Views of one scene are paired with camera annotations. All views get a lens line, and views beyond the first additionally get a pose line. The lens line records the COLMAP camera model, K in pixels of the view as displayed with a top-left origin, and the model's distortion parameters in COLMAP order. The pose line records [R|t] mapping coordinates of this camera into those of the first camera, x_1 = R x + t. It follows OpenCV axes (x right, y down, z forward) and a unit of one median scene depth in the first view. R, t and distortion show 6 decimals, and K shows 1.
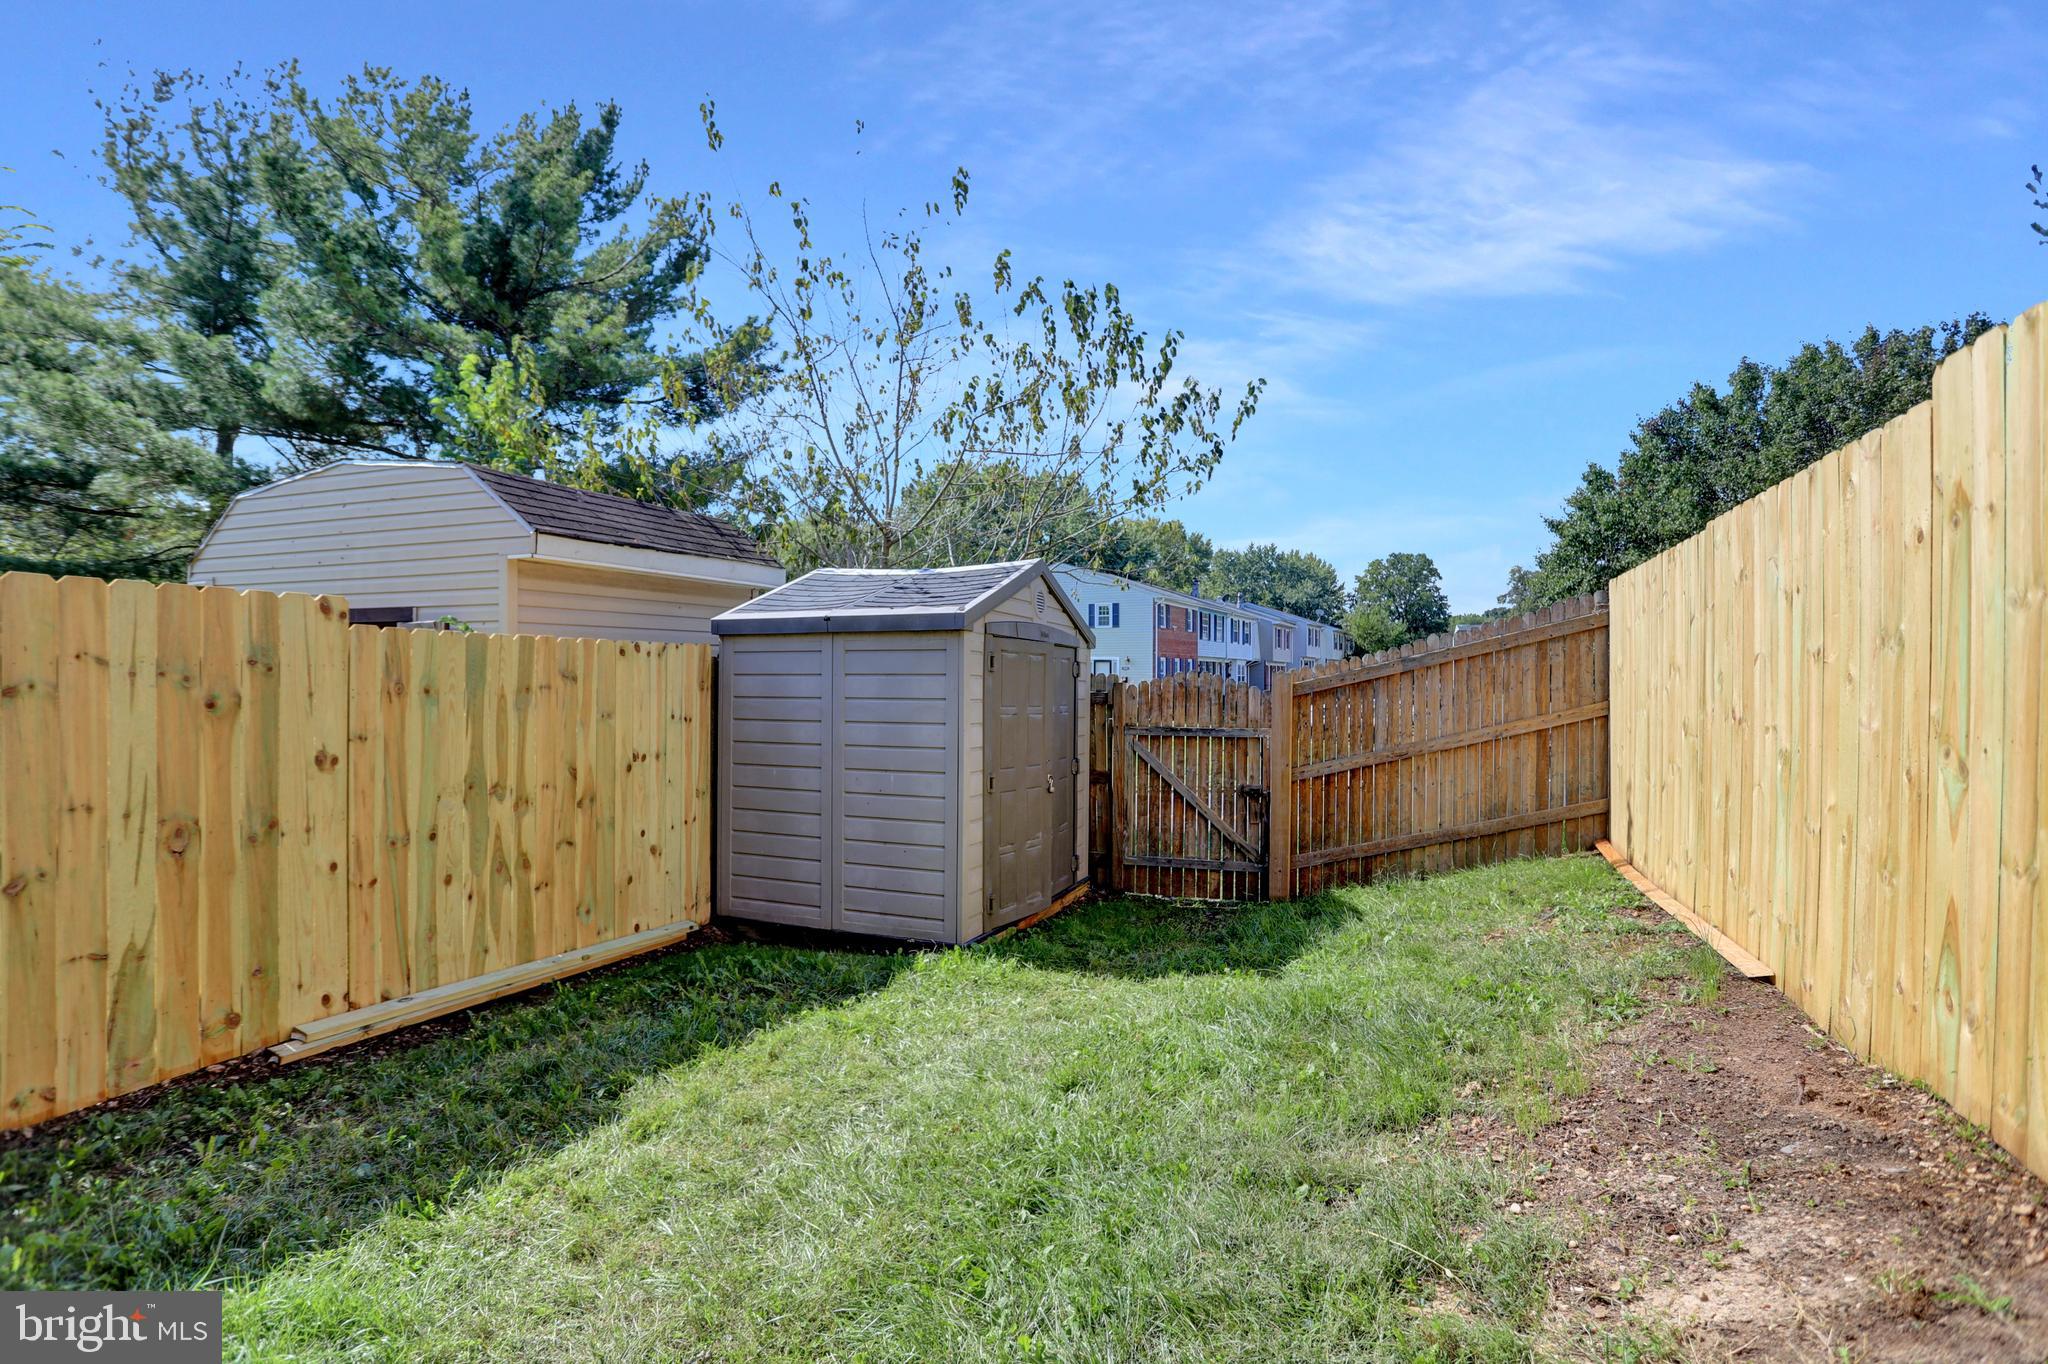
lens RADIAL K [[997.2, 0, 1010.7], [0, 997.2, 679.9], [0, 0, 1]] dist [-0.074565, 0.026811]
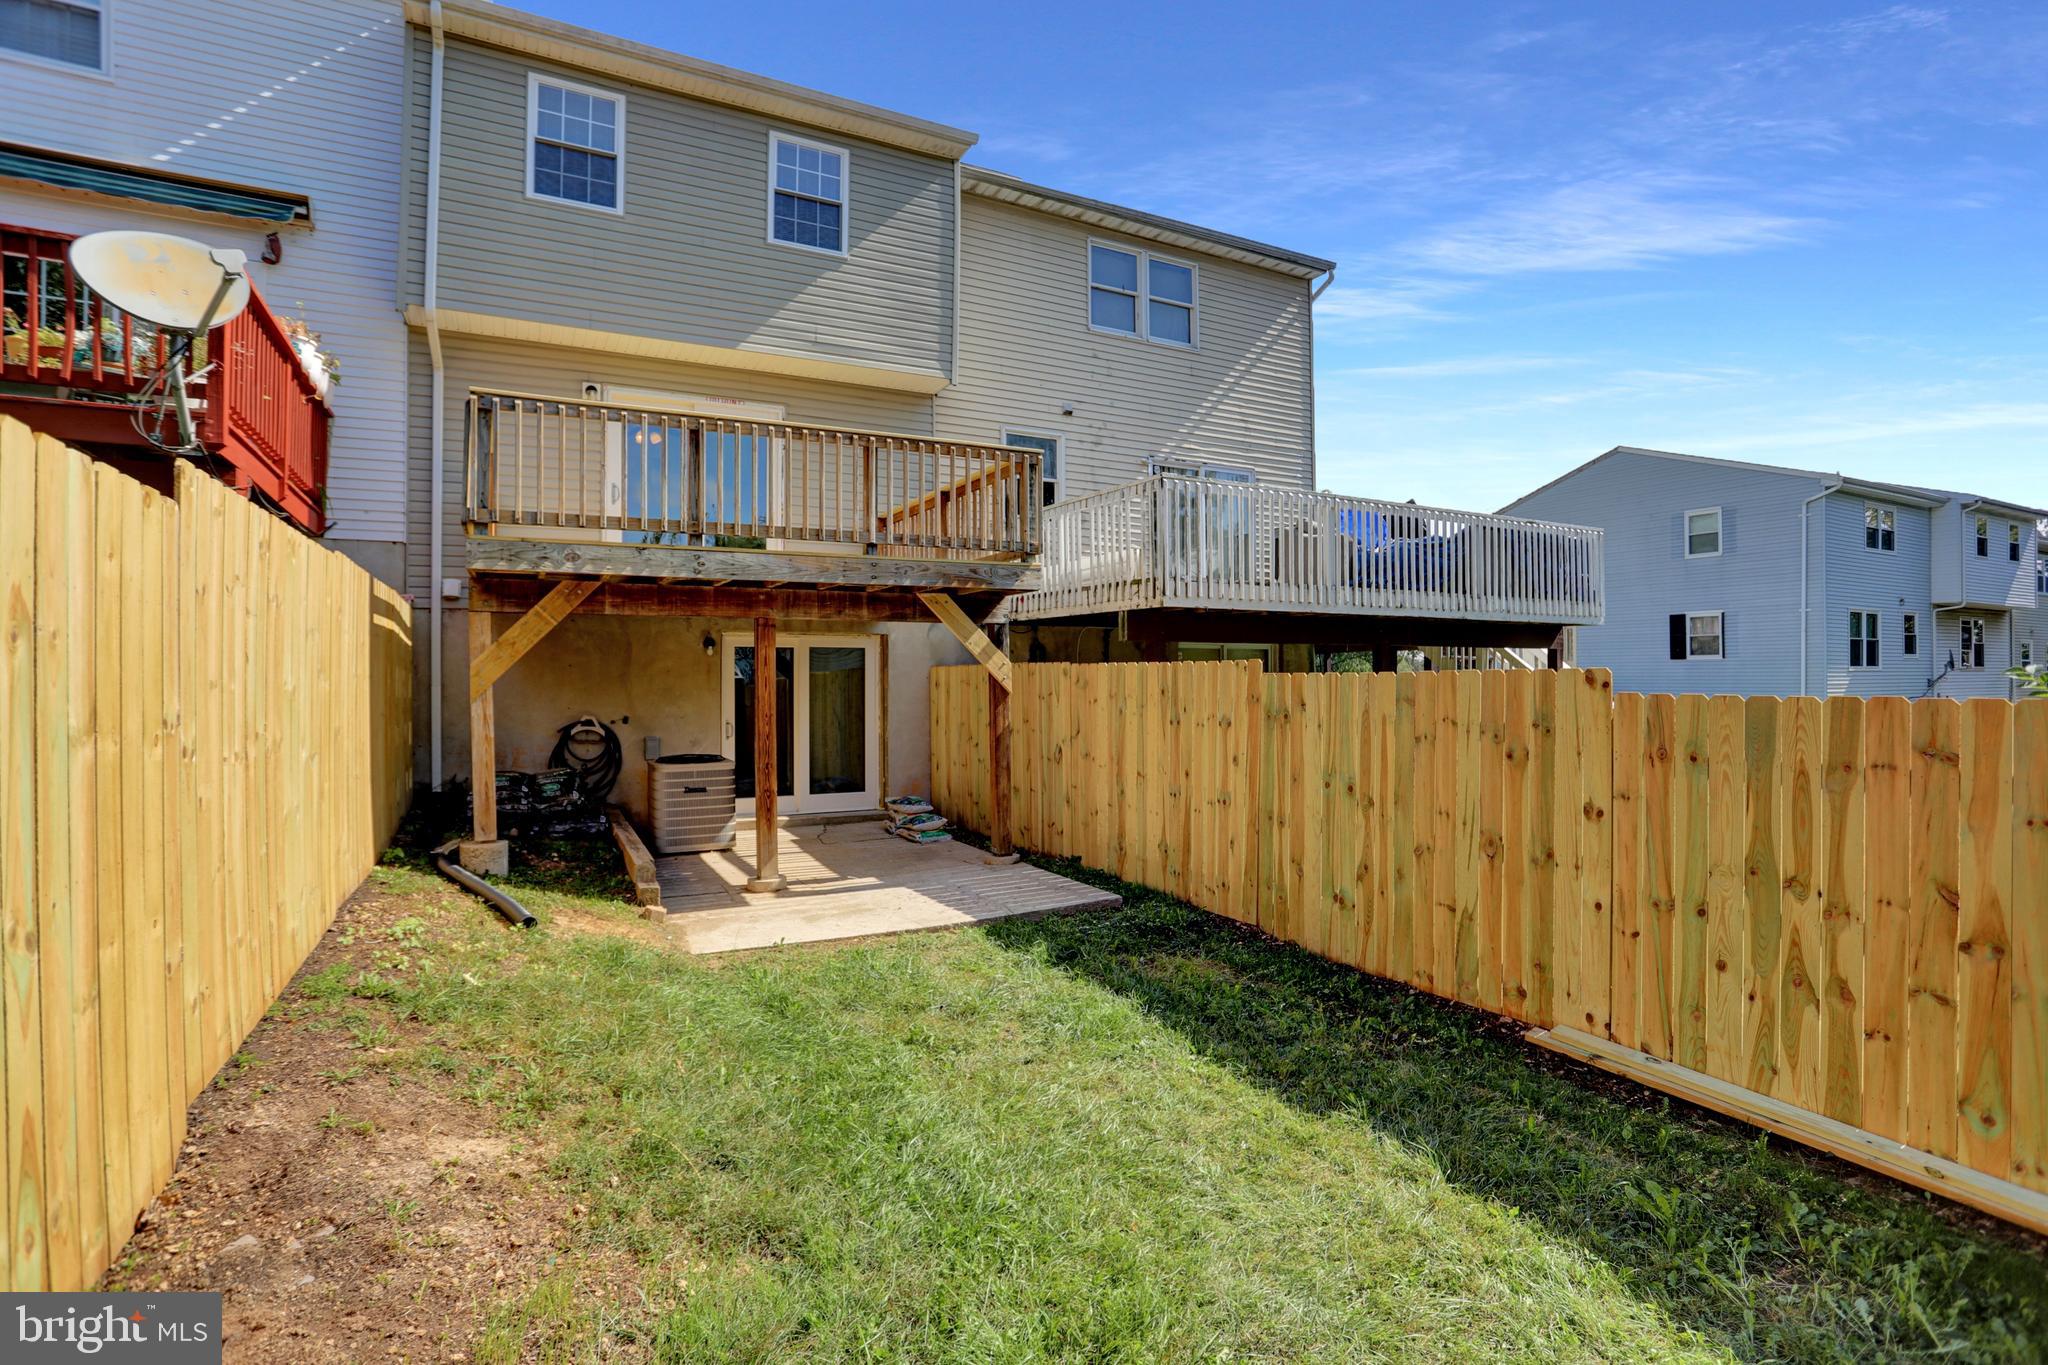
lens RADIAL K [[989.8, 0, 1025.8], [0, 989.8, 677.1], [0, 0, 1]] dist [-0.075786, 0.034098]
pose [[-0.645398, -0.006427, -0.763819, 0.585192], [-0.000830, 0.999970, -0.007714, -0.064913], [0.763846, -0.004345, -0.645384, 1.180017]]
